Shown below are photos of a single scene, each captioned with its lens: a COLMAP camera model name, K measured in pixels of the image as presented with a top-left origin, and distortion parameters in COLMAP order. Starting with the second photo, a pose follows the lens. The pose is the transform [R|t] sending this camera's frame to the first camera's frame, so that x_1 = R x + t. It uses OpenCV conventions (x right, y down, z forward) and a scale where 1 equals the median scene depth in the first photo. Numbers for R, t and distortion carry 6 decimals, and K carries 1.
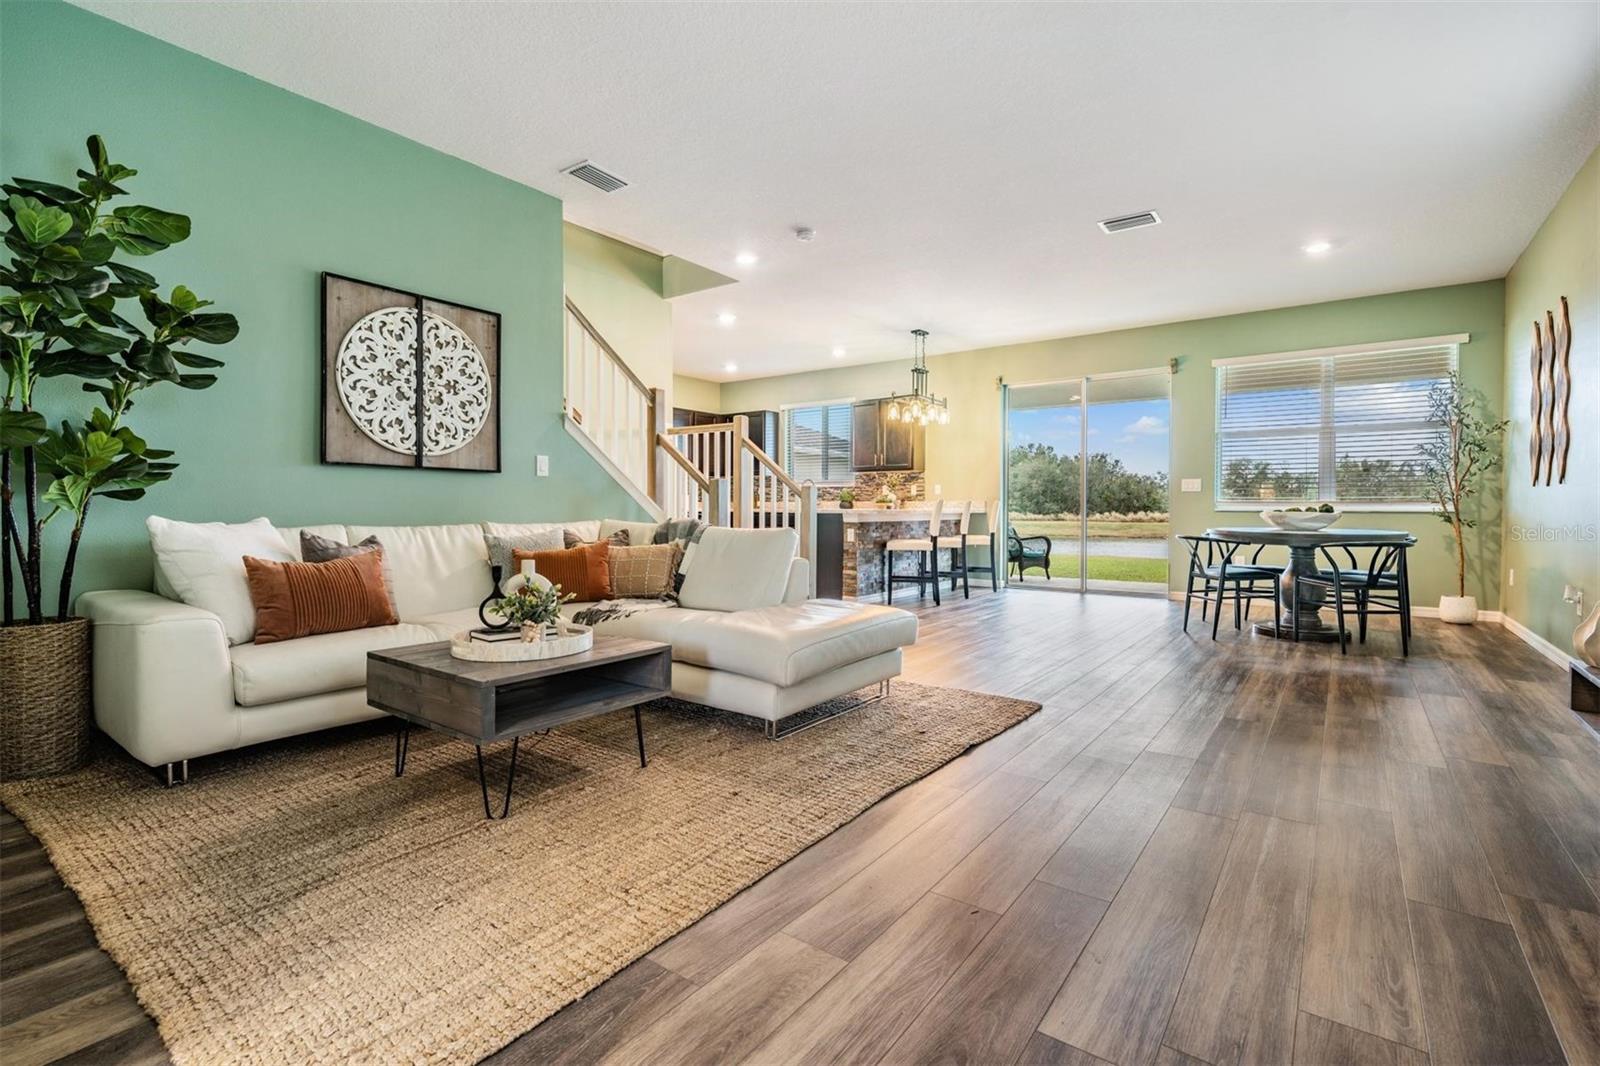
lens RADIAL K [[735.5, 0, 795.0], [0, 735.5, 517.5], [0, 0, 1]] dist [0.000177, -0.000601]
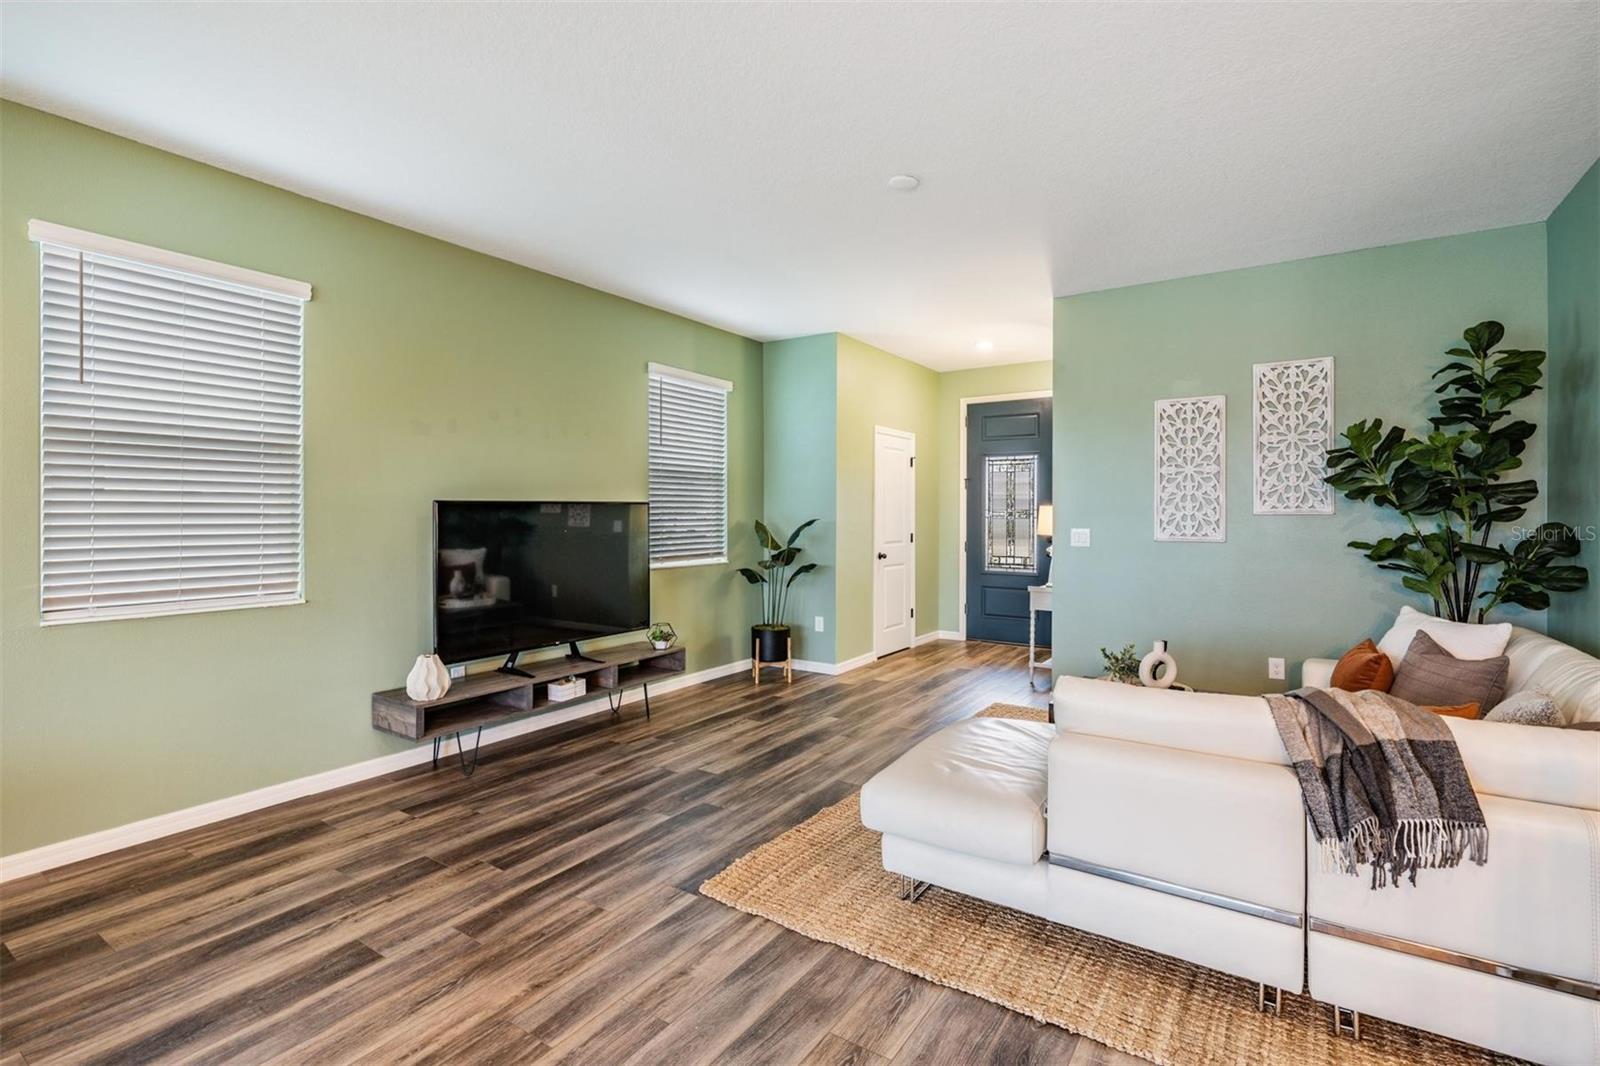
lens RADIAL K [[735.5, 0, 795.0], [0, 735.5, 517.5], [0, 0, 1]] dist [0.000177, -0.000601]
pose [[-0.998837, -0.001888, -0.048185, 0.153828], [-0.002513, 0.999913, 0.012930, -0.078304], [0.048156, 0.013036, -0.998755, 0.984022]]
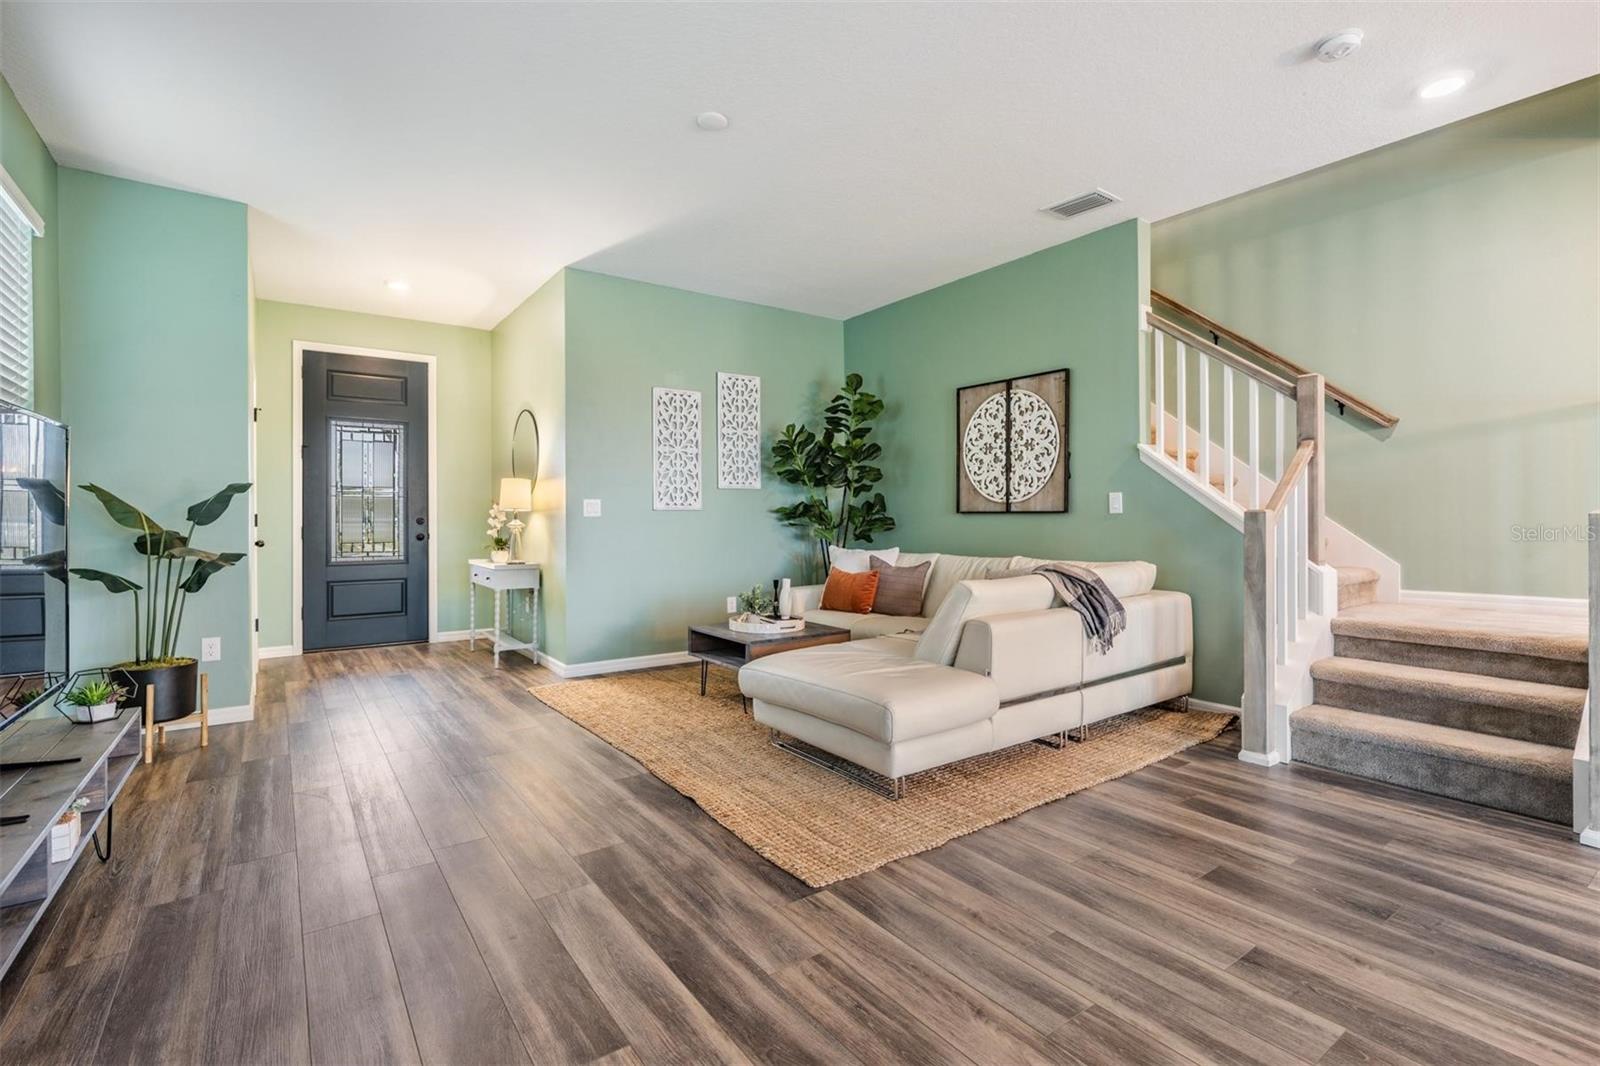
lens RADIAL K [[735.5, 0, 795.0], [0, 735.5, 517.5], [0, 0, 1]] dist [0.000177, -0.000601]
pose [[-0.309005, -0.000782, -0.951060, 0.529848], [-0.004570, 0.999989, 0.000662, -0.036668], [0.951049, 0.004551, -0.309005, 0.660620]]
